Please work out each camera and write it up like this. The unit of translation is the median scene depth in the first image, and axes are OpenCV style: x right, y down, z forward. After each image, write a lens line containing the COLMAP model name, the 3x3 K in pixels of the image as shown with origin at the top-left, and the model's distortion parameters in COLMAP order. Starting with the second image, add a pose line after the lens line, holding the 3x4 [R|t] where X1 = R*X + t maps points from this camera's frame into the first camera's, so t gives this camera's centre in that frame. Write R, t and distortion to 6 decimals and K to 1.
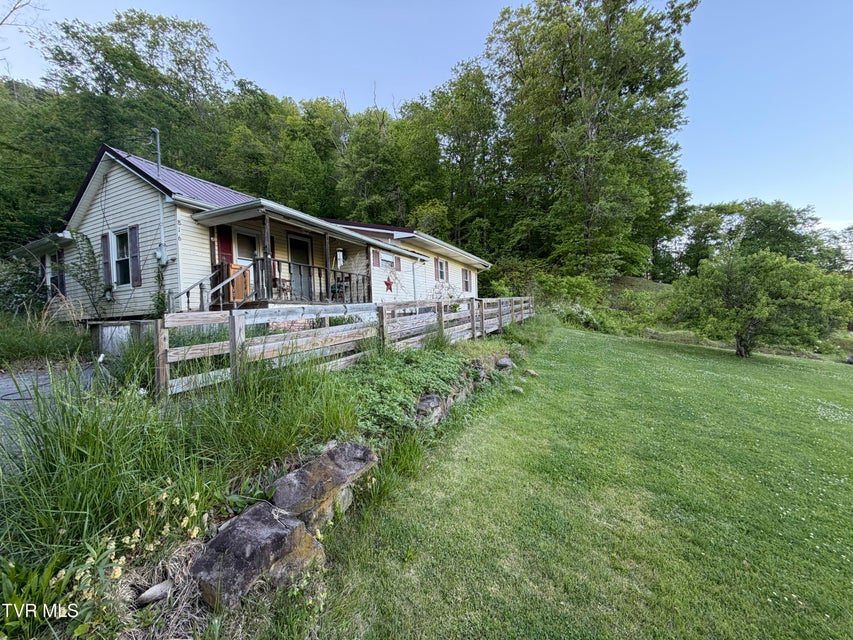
lens RADIAL K [[343.5, 0, 426.5], [0, 343.5, 320.0], [0, 0, 1]] dist [0.000385, 0.000055]
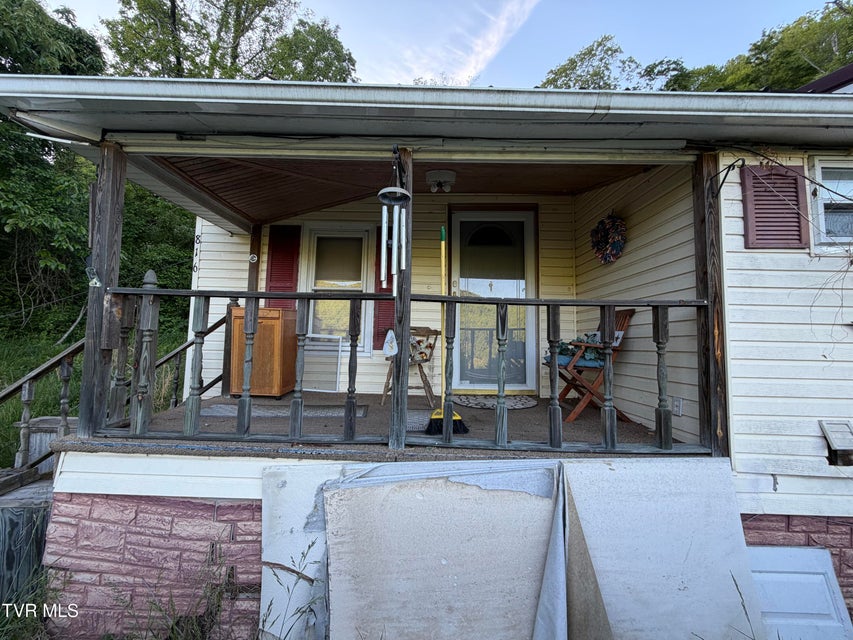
lens RADIAL K [[343.5, 0, 426.5], [0, 343.5, 320.0], [0, 0, 1]] dist [0.000385, 0.000055]
pose [[0.416542, -0.016052, -0.908975, -0.044659], [-0.044923, 0.998259, -0.038215, -0.083014], [0.908006, 0.056752, 0.415096, 0.616896]]
